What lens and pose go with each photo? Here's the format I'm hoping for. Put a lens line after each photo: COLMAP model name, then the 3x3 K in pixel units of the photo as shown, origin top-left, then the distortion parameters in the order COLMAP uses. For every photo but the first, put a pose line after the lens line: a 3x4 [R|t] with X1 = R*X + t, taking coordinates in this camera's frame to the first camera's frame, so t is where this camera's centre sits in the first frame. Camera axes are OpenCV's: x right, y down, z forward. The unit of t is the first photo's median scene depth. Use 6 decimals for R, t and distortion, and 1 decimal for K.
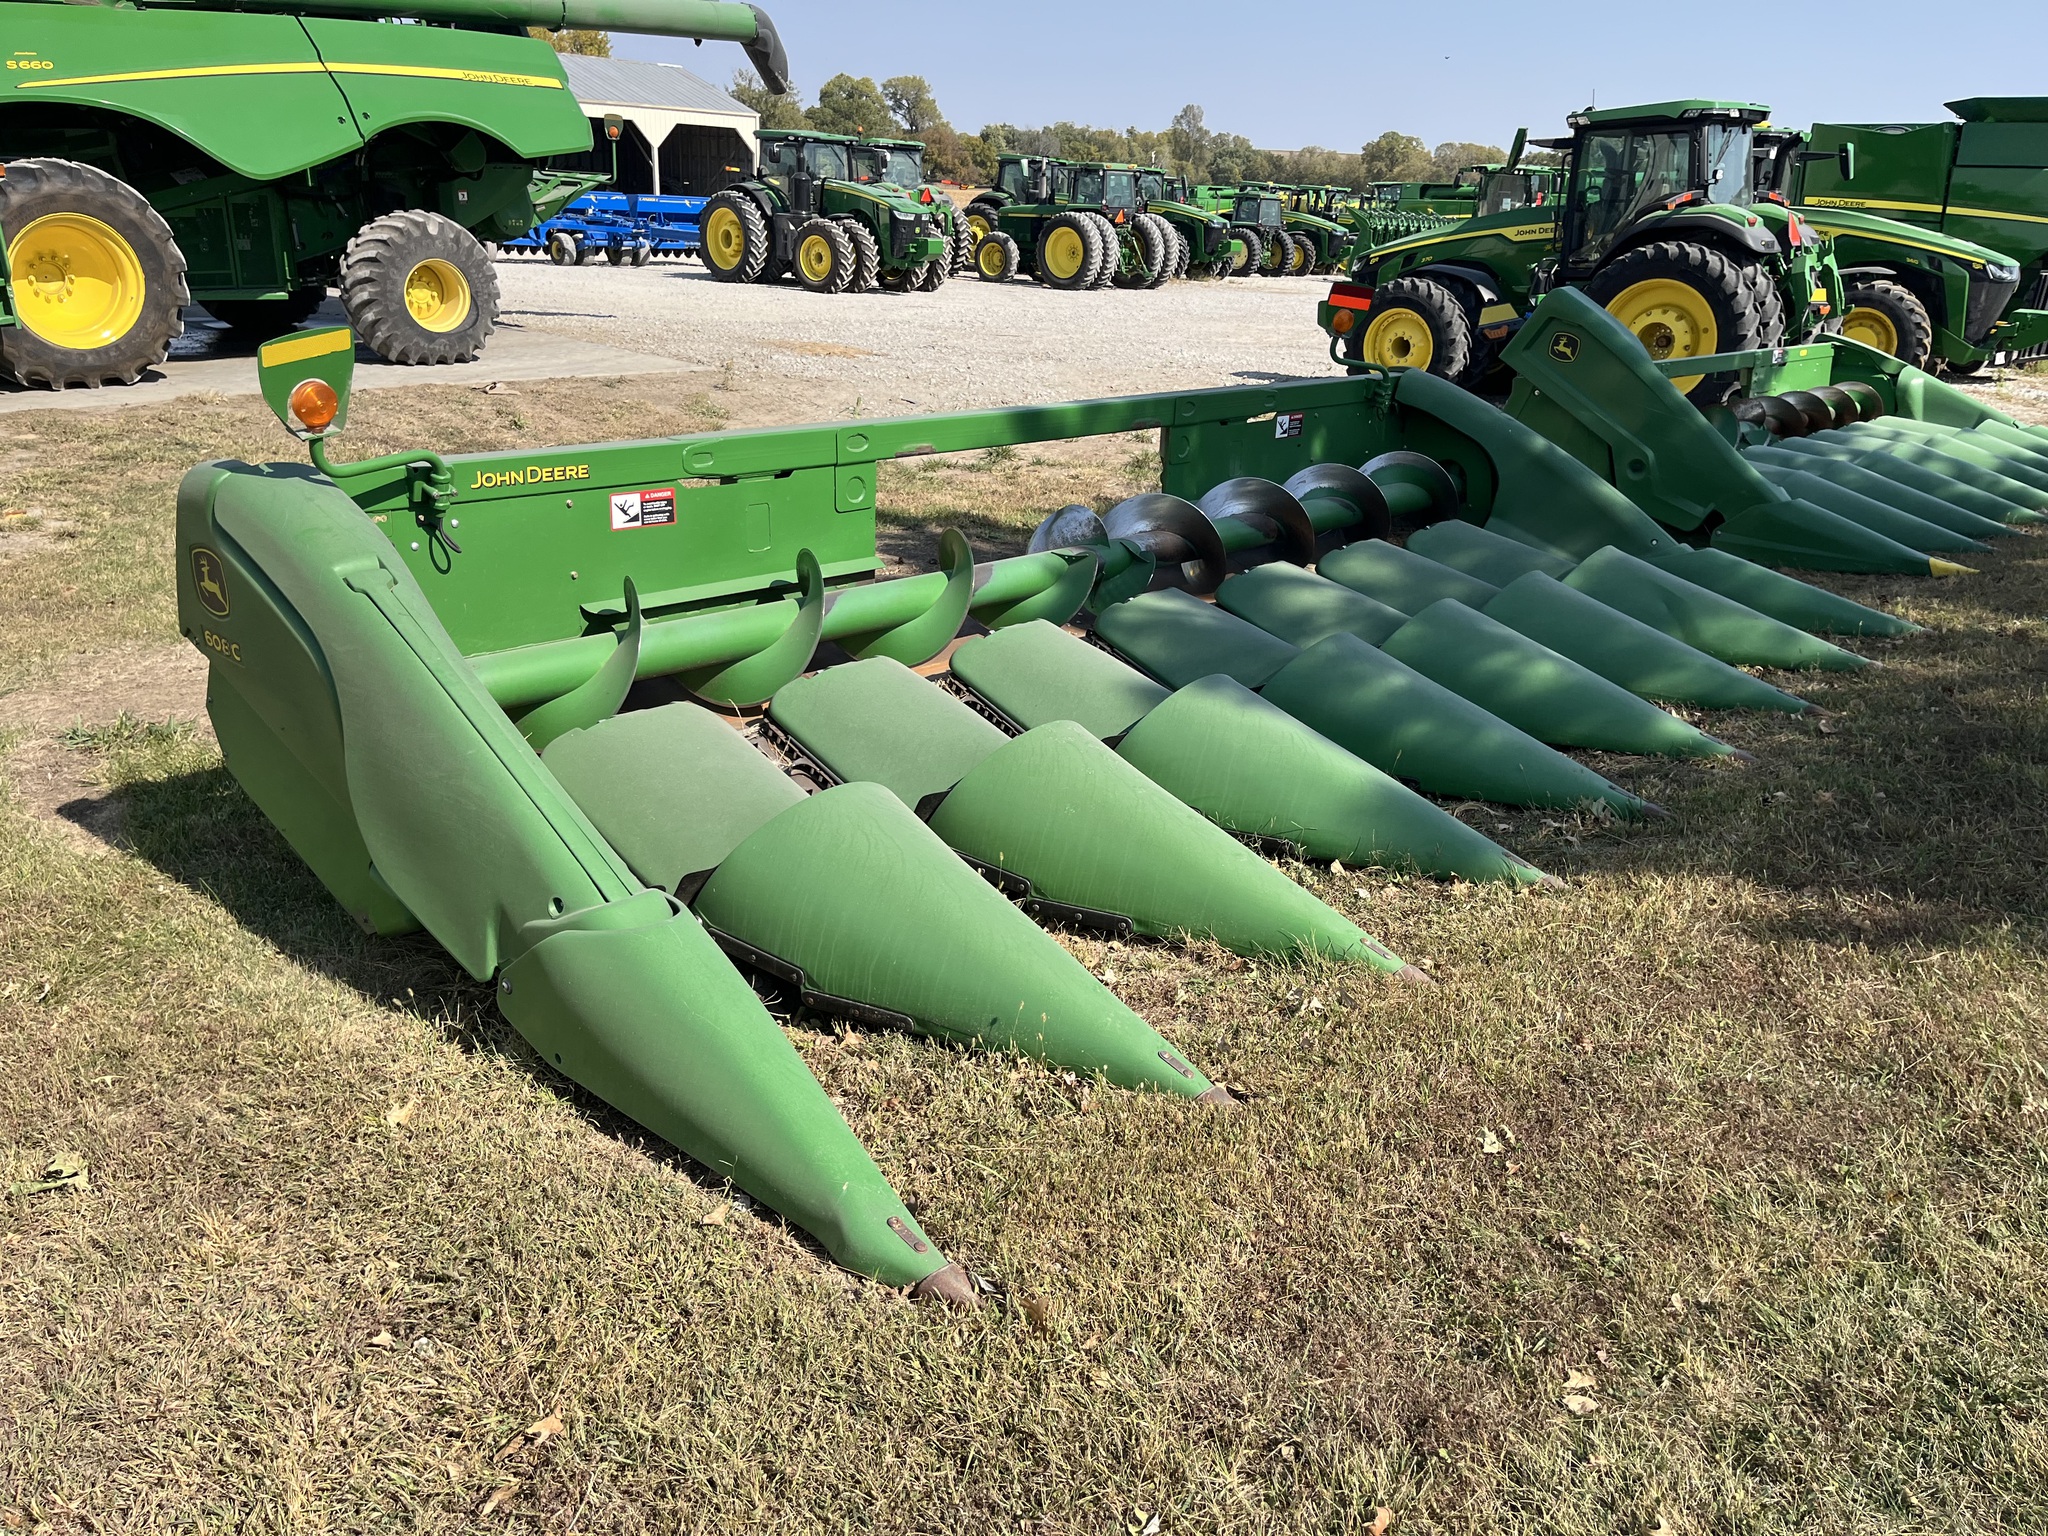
lens RADIAL K [[1563.6, 0, 1038.9], [0, 1563.6, 765.2], [0, 0, 1]] dist [0.077043, -0.105857]
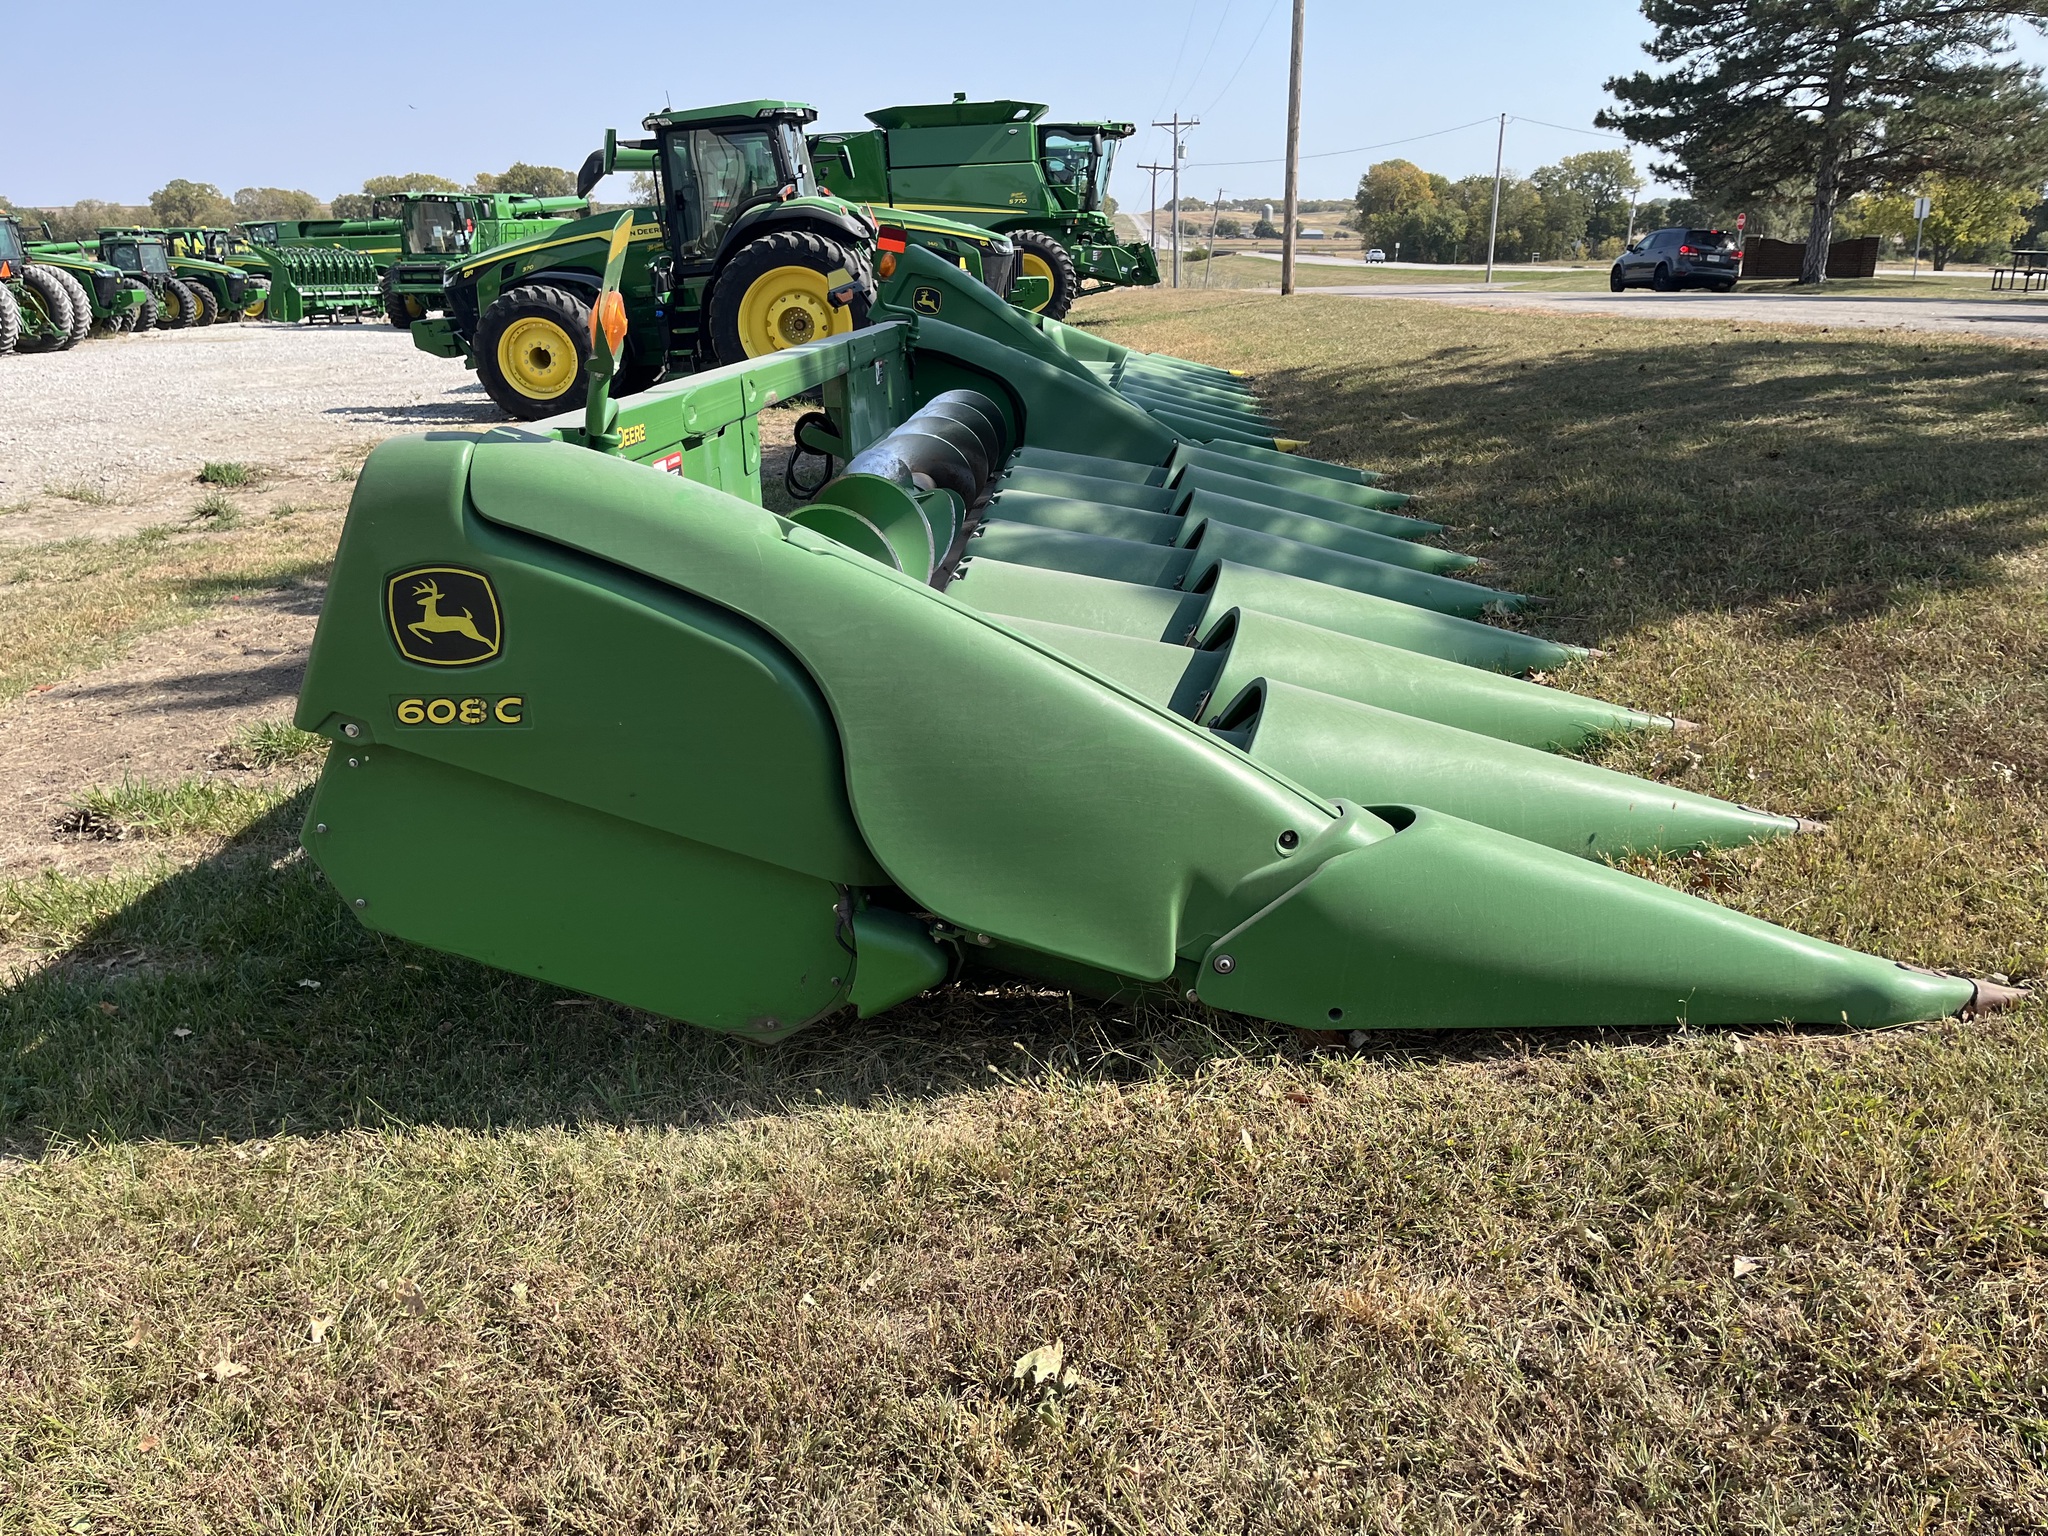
lens RADIAL K [[1580.8, 0, 1042.0], [0, 1580.8, 753.4], [0, 0, 1]] dist [0.076443, -0.107913]
pose [[0.779686, -0.247452, 0.575201, -0.160347], [0.265329, 0.962618, 0.054464, -0.004391], [-0.567177, 0.110153, 0.816197, 0.059870]]
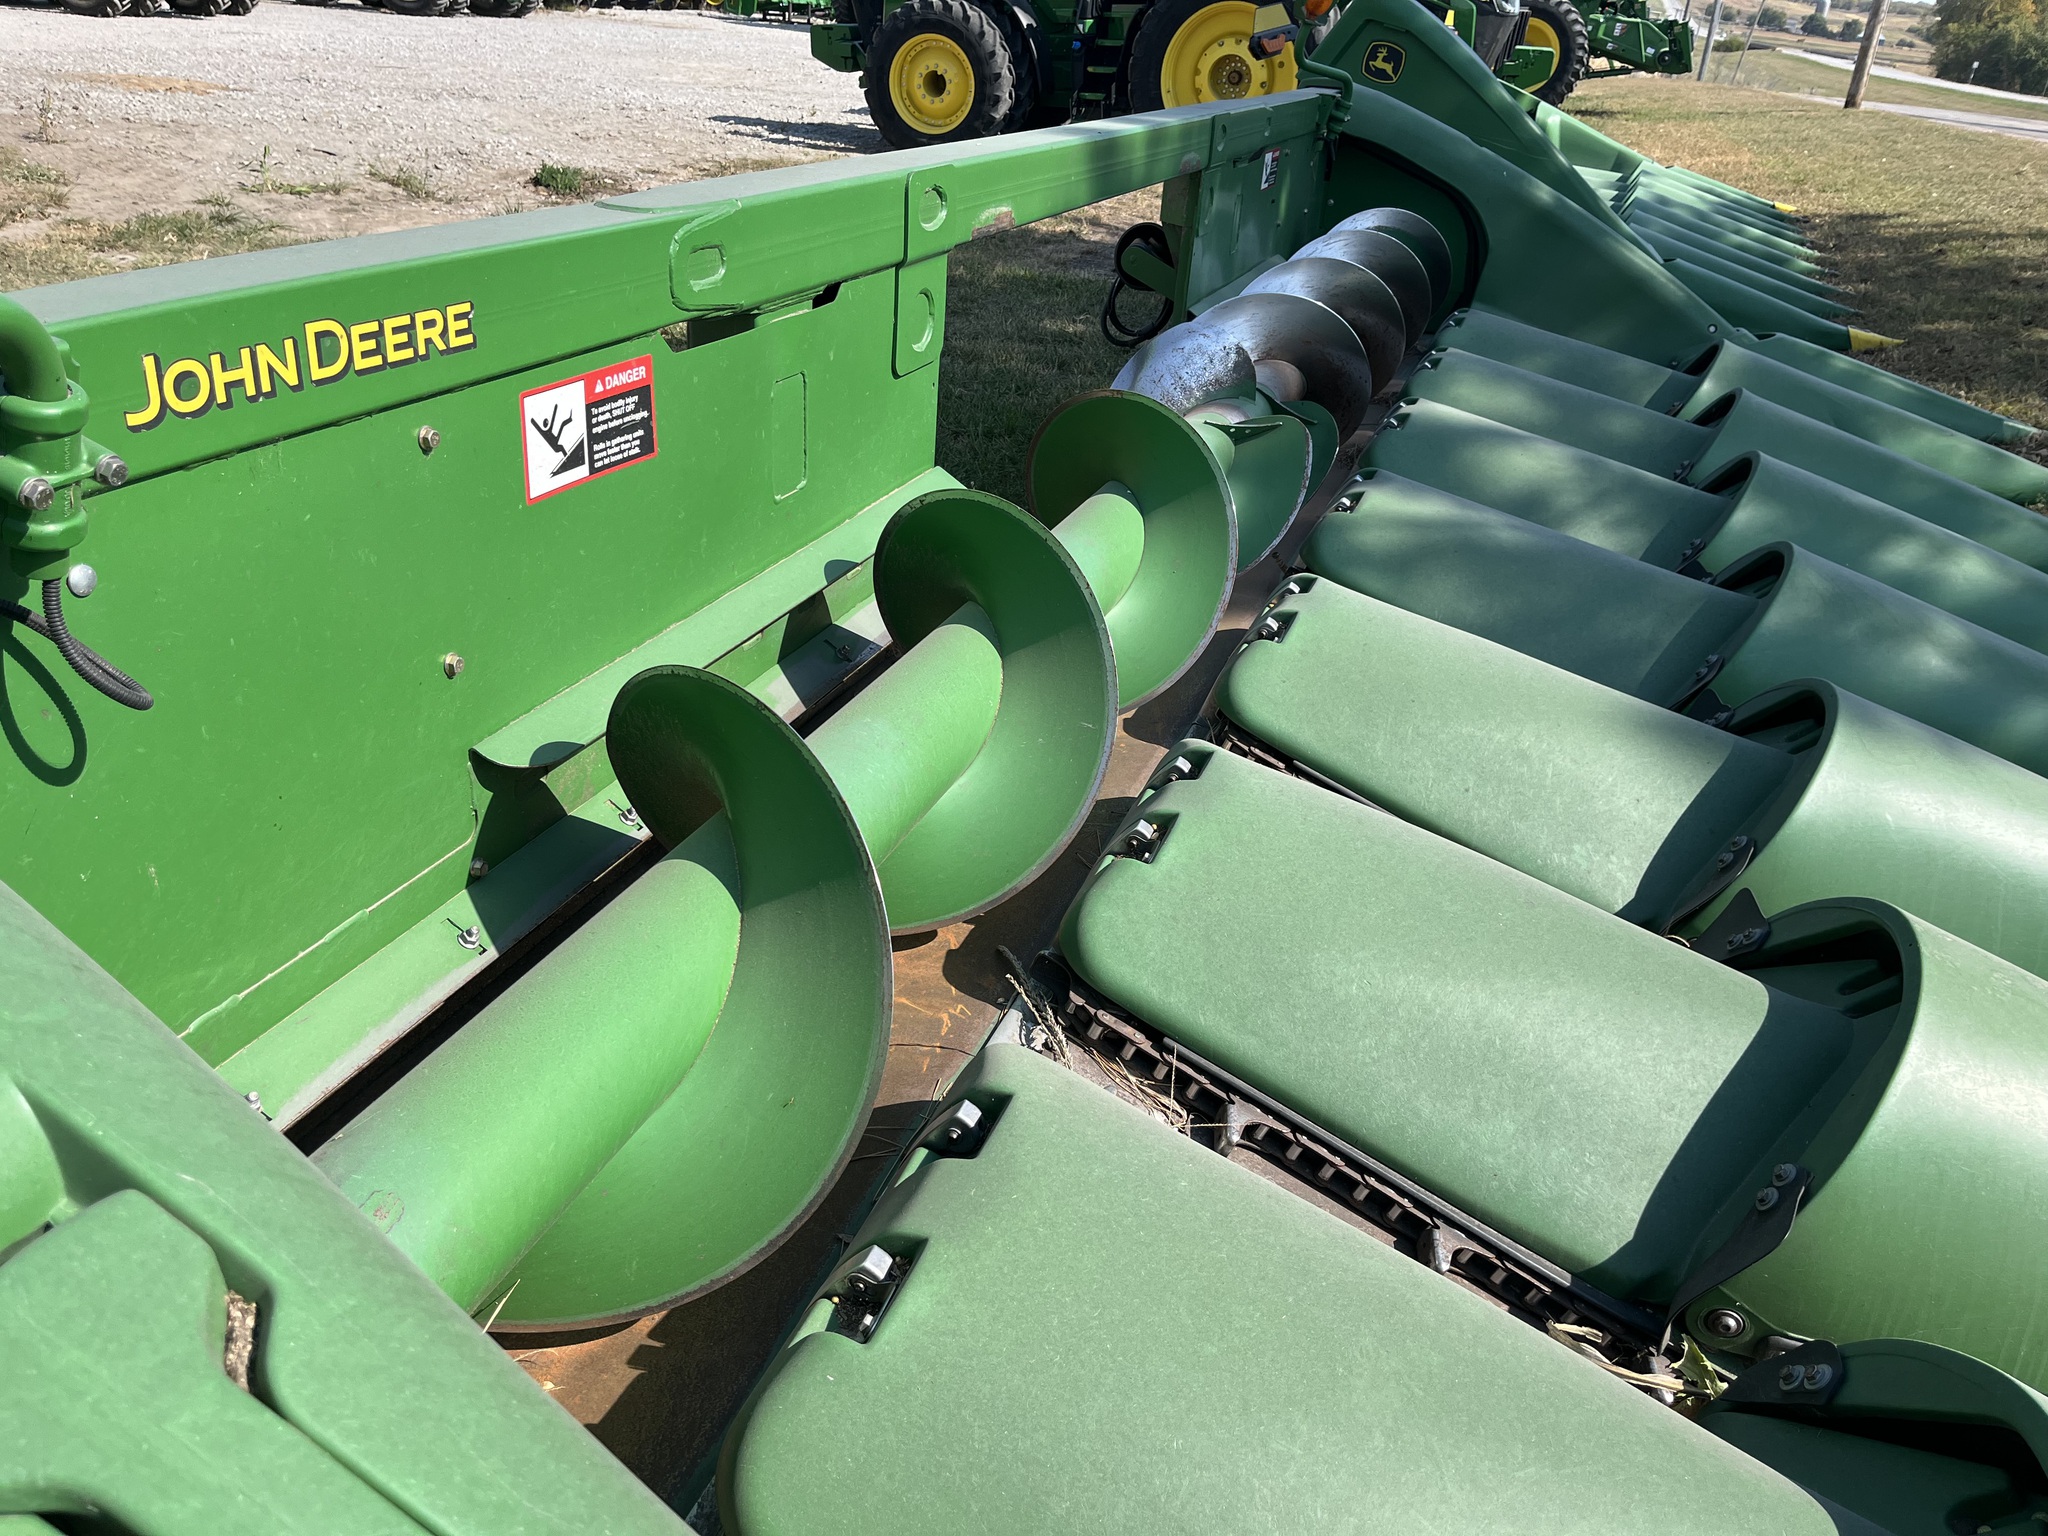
lens RADIAL K [[1575.0, 0, 1024.0], [0, 1575.0, 768.0], [0, 0, 1]] dist [0.092448, -0.133446]
pose [[0.927063, -0.144635, 0.345884, -0.076225], [0.096114, 0.983444, 0.153626, -0.034804], [-0.362377, -0.109177, 0.925615, 0.166809]]
